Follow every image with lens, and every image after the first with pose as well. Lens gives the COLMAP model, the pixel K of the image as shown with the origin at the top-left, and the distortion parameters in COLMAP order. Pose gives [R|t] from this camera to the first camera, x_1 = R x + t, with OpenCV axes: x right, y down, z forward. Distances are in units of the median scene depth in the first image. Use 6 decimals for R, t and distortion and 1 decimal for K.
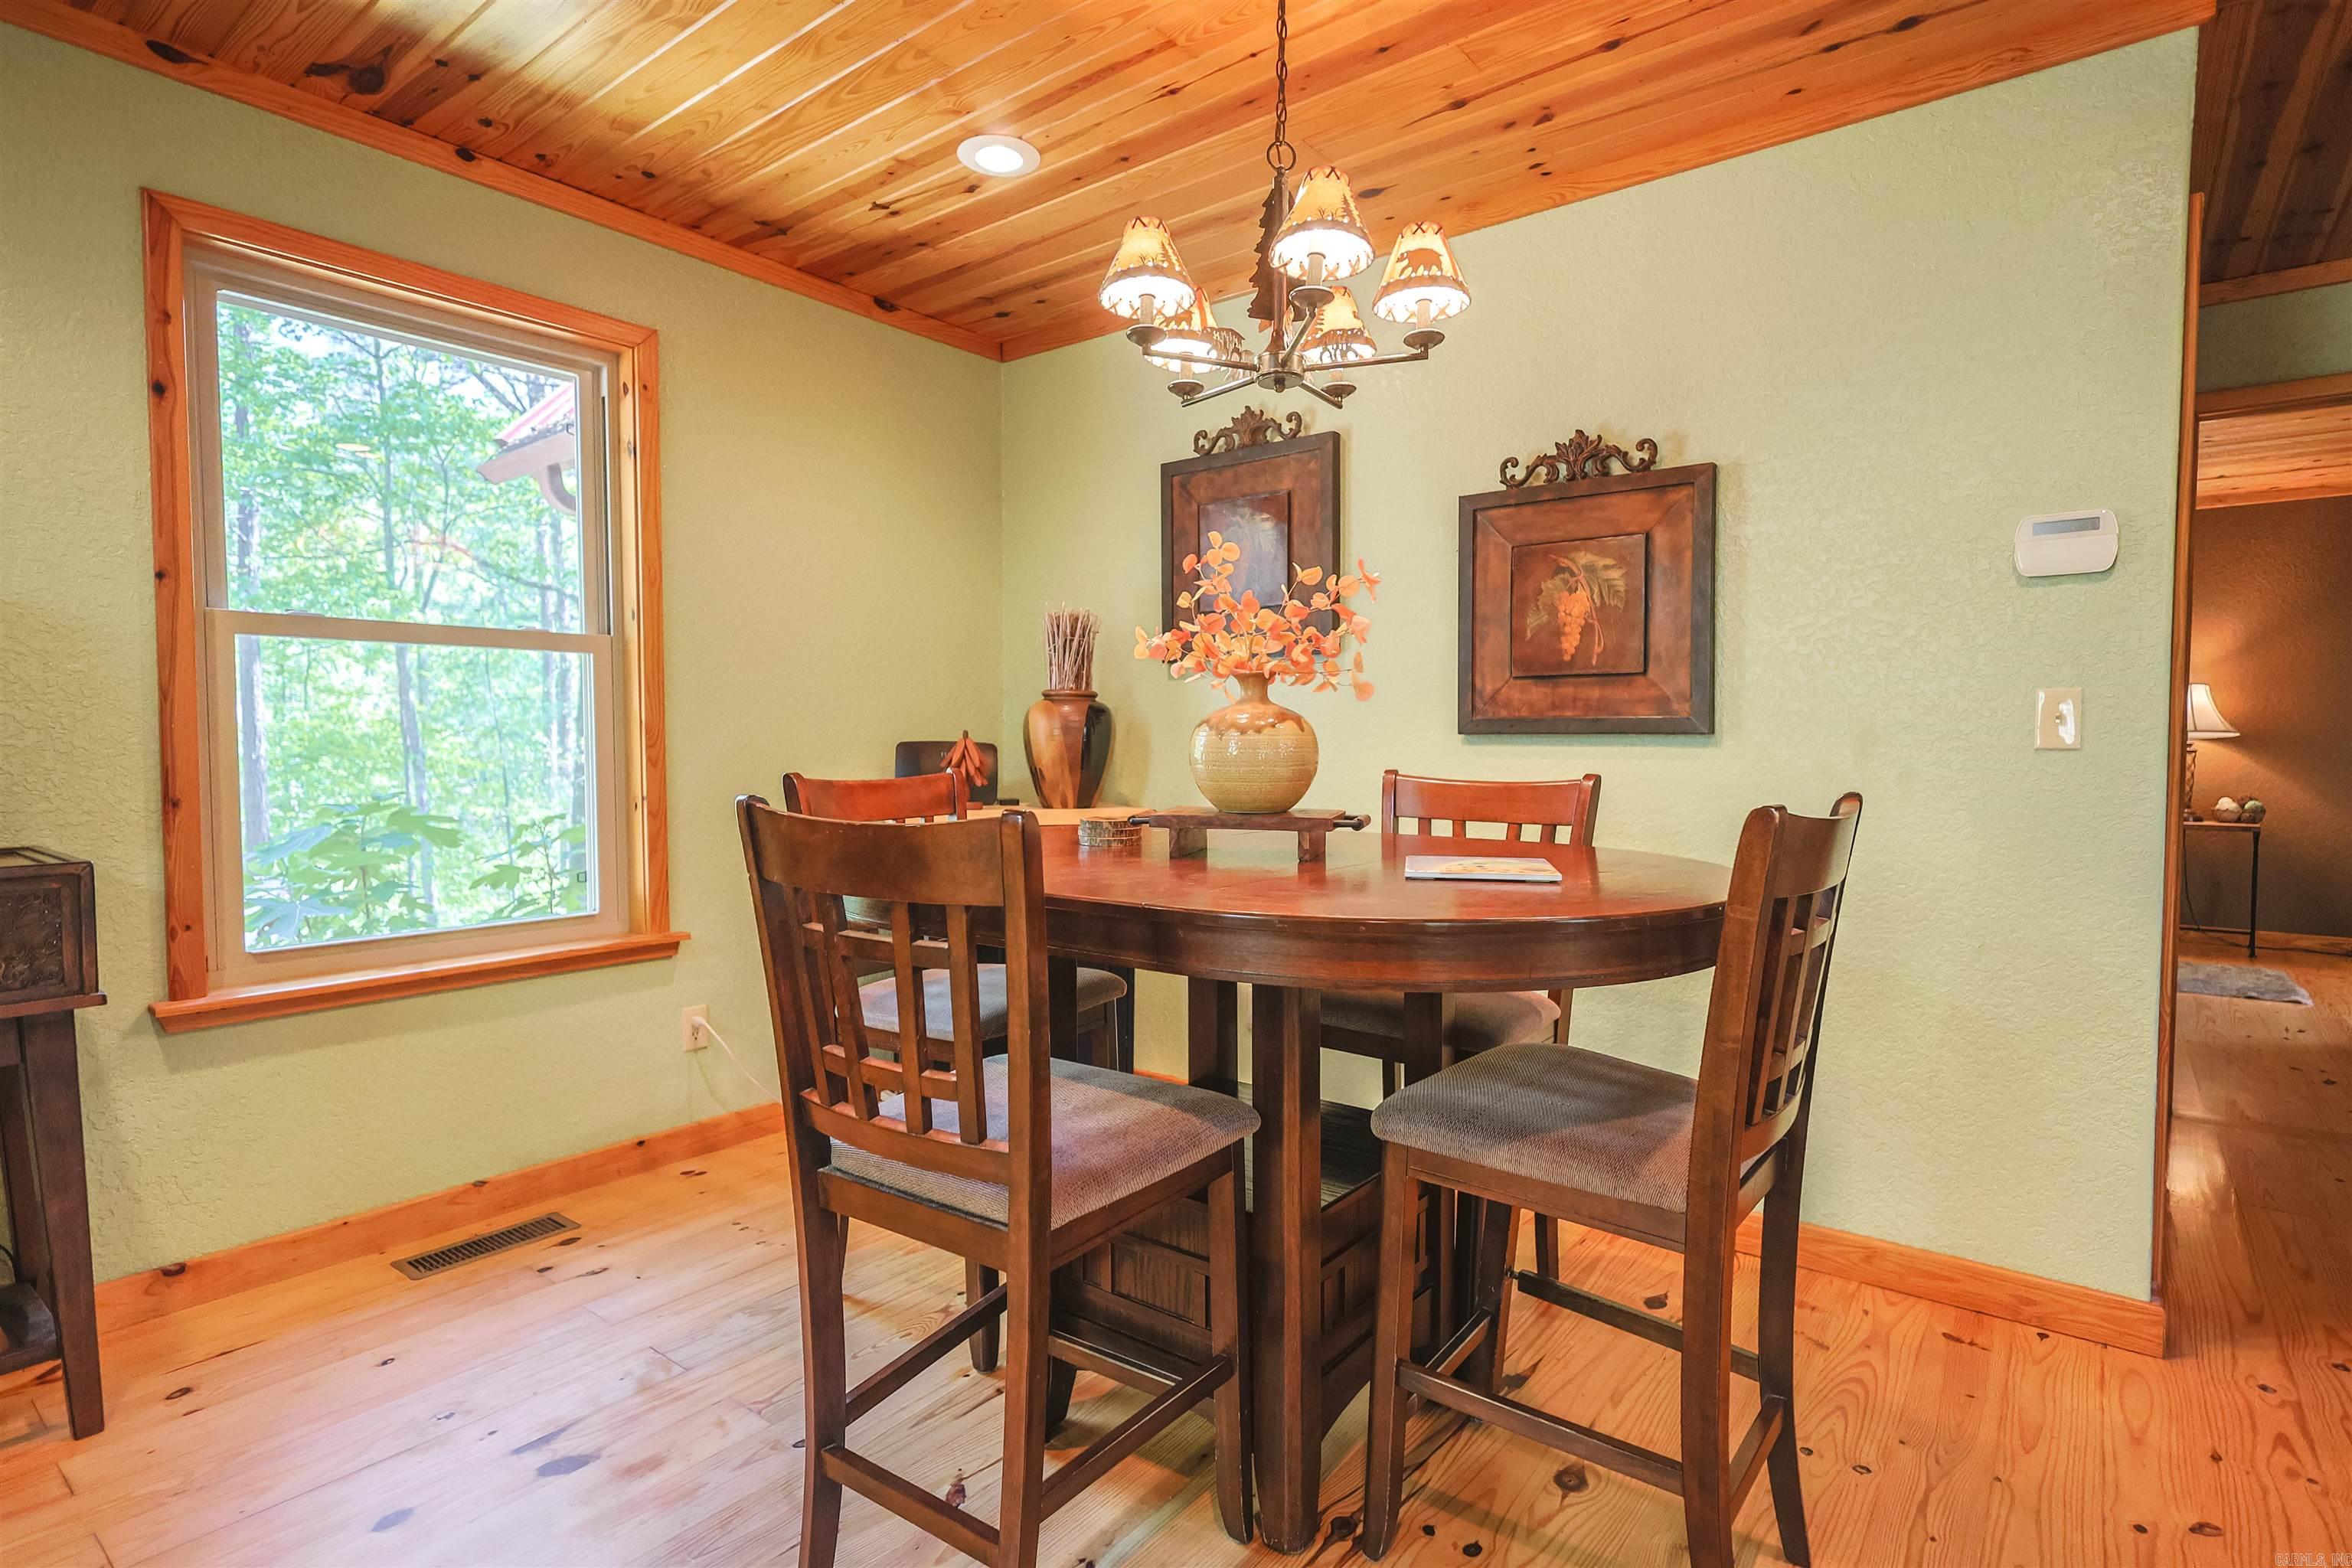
lens RADIAL K [[1138.6, 0, 1169.6], [0, 1138.6, 795.1], [0, 0, 1]] dist [-0.002835, 0.003174]
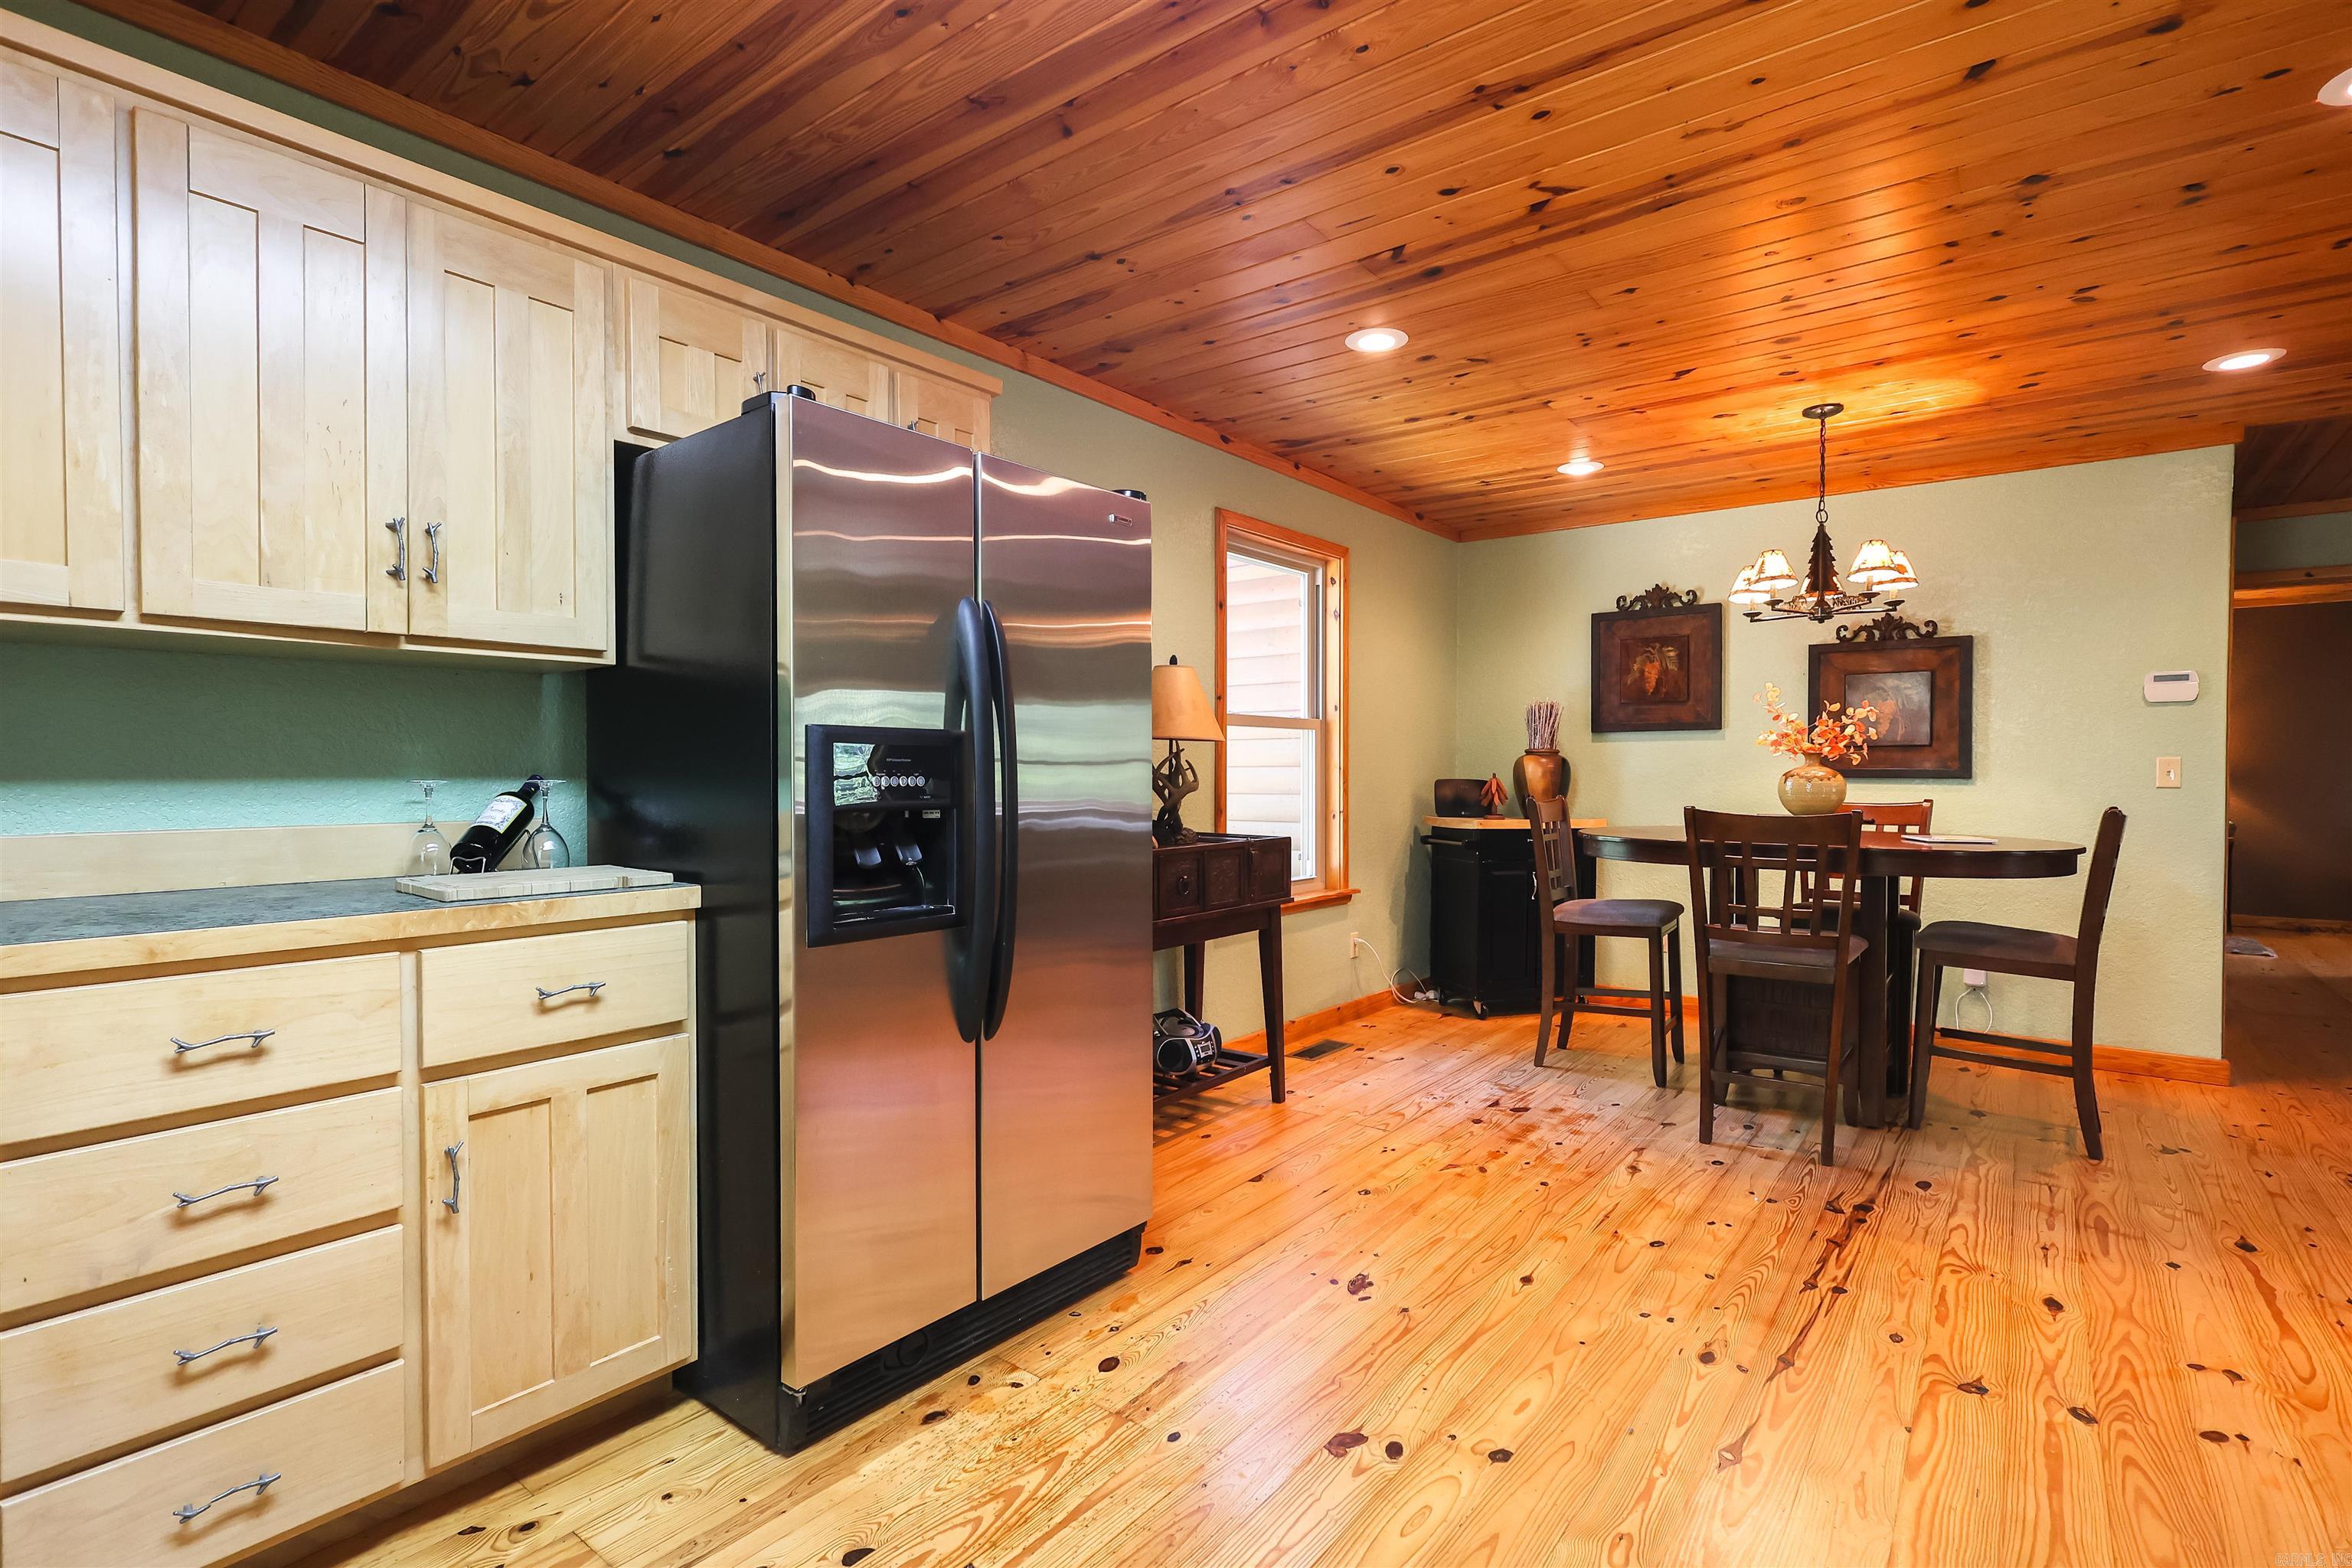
lens RADIAL K [[1138.6, 0, 1096.3], [0, 1138.6, 802.1], [0, 0, 1]] dist [-0.002835, 0.003174]
pose [[0.999986, 0.004979, 0.002018, -0.949807], [-0.004947, 0.999867, -0.015546, 0.018720], [-0.002096, 0.015536, 0.999877, -0.854443]]
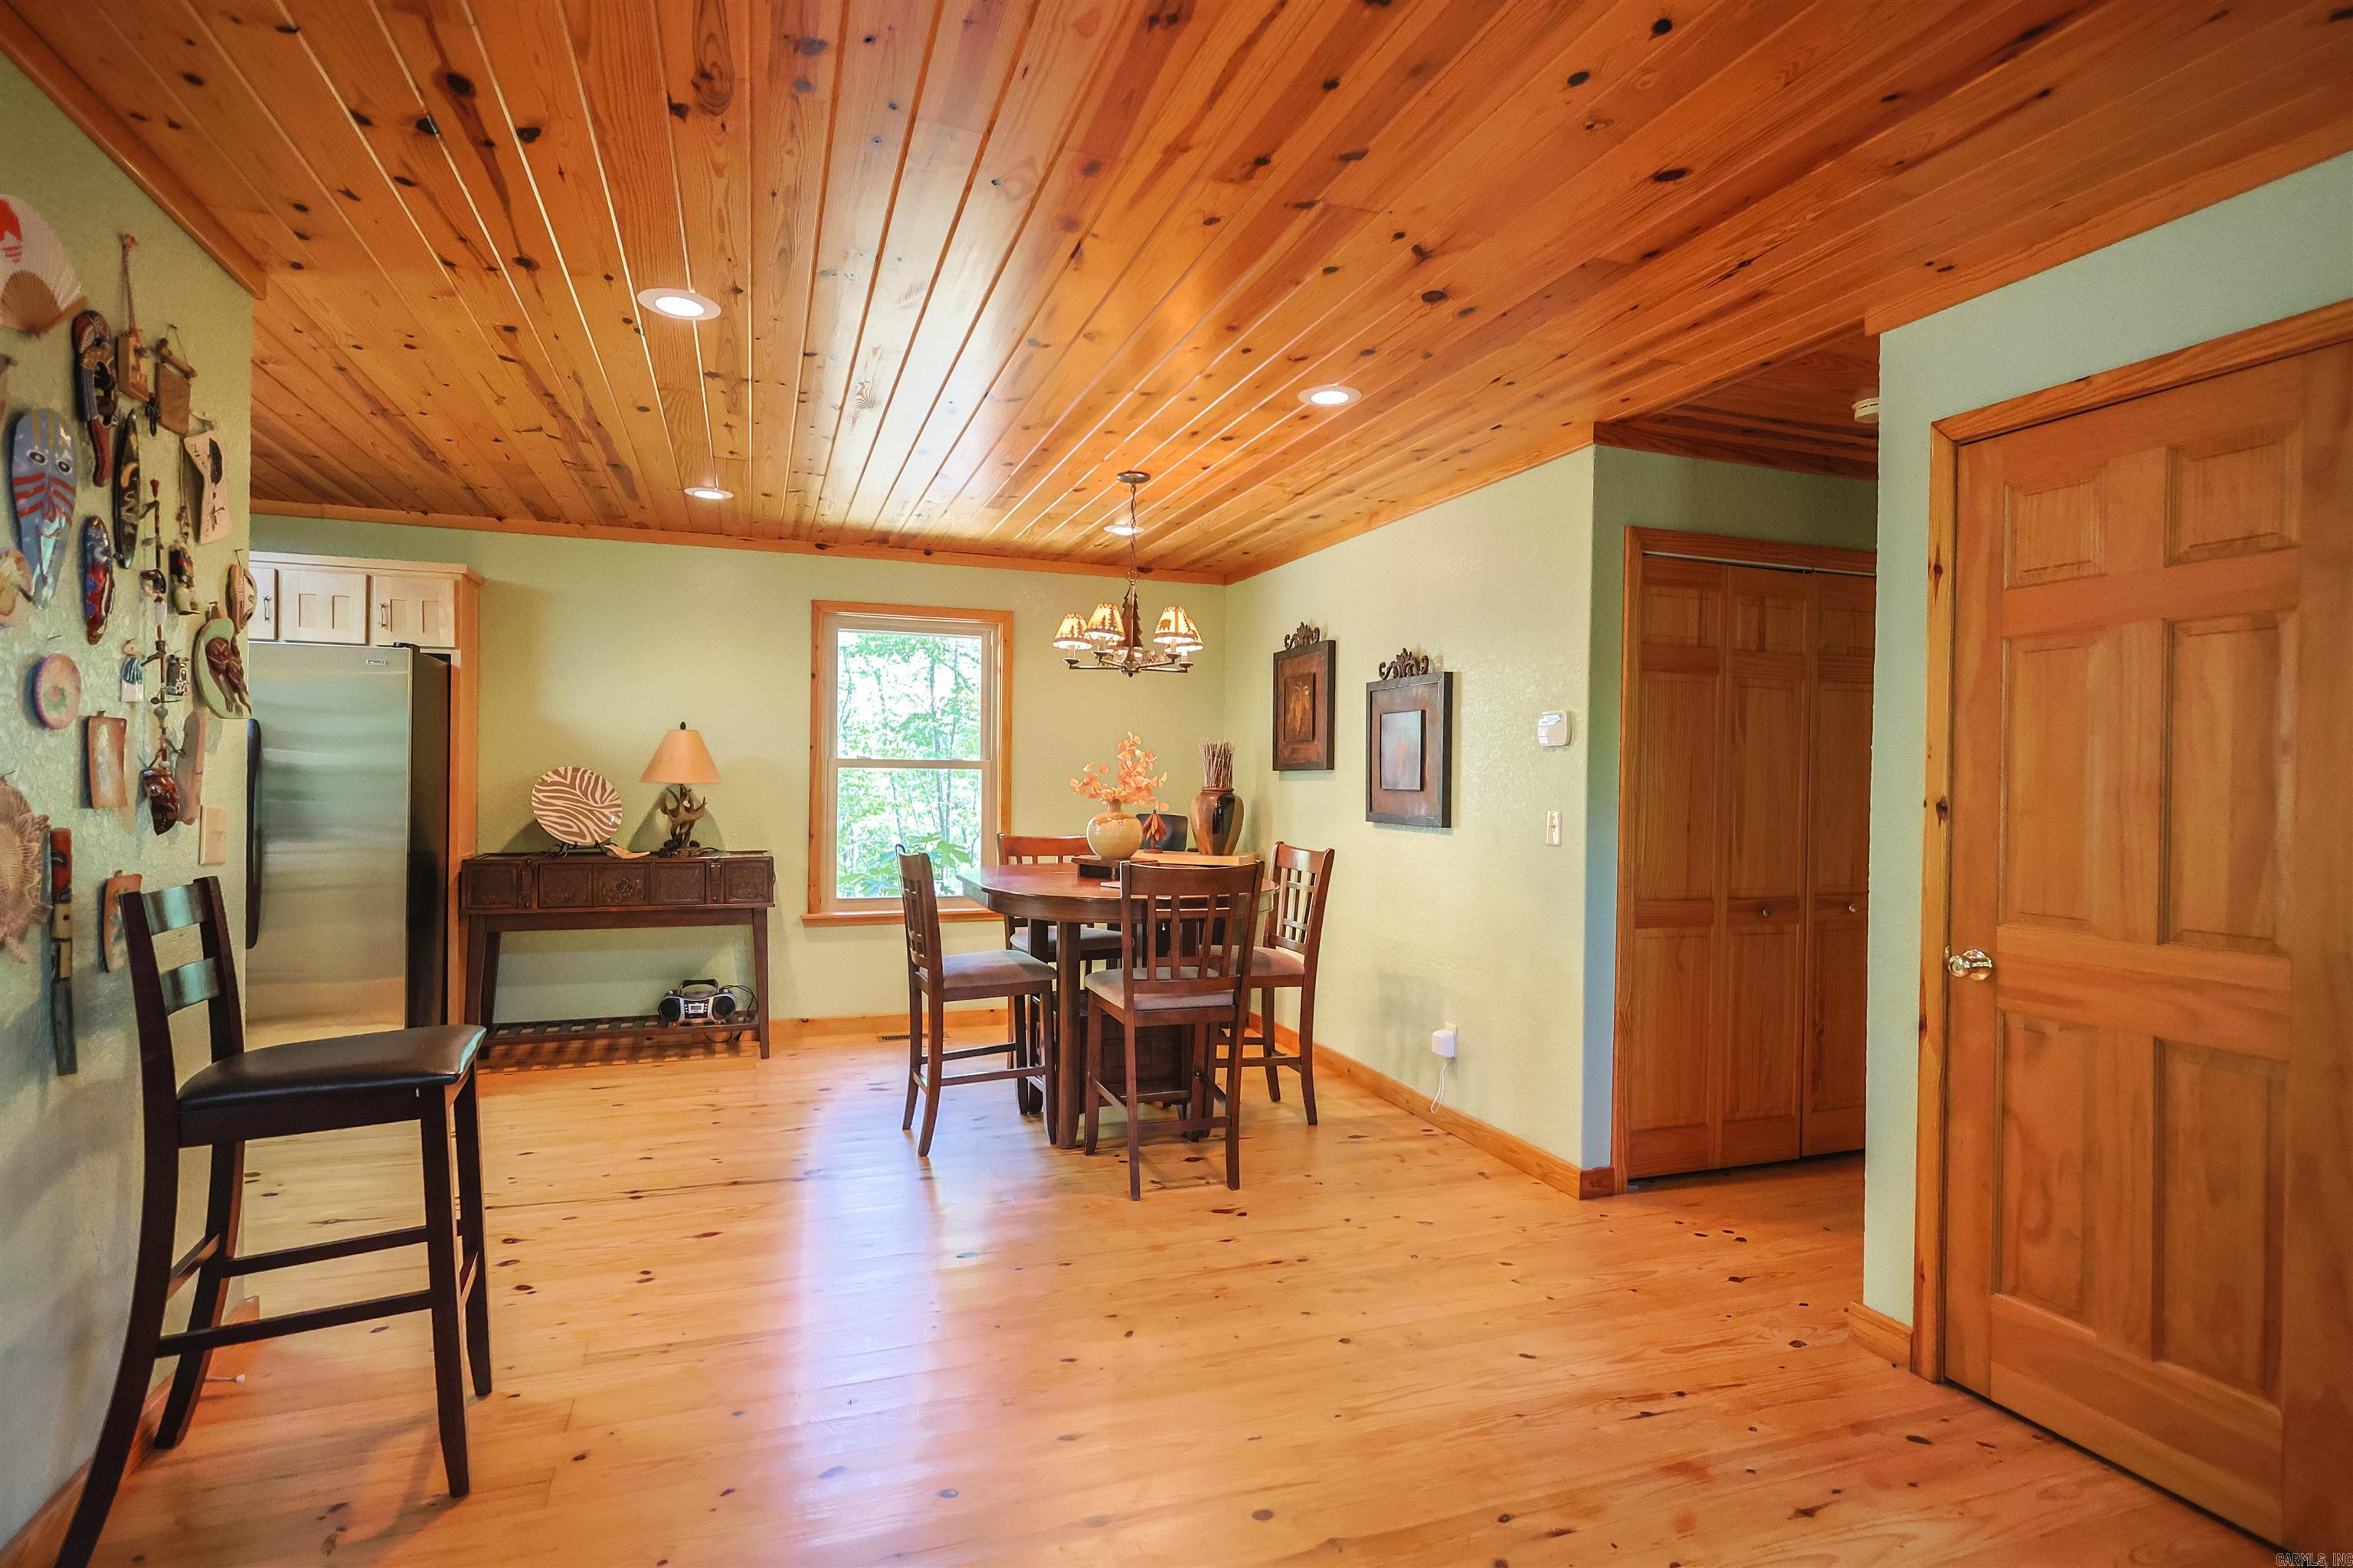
lens RADIAL K [[1139.1, 0, 1161.0], [0, 1139.1, 798.1], [0, 0, 1]] dist [-0.002835, 0.003174]
pose [[0.850878, 0.018305, -0.525044, 0.997448], [-0.038537, 0.998875, -0.027628, -0.033415], [0.523948, 0.043741, 0.850626, -0.677384]]
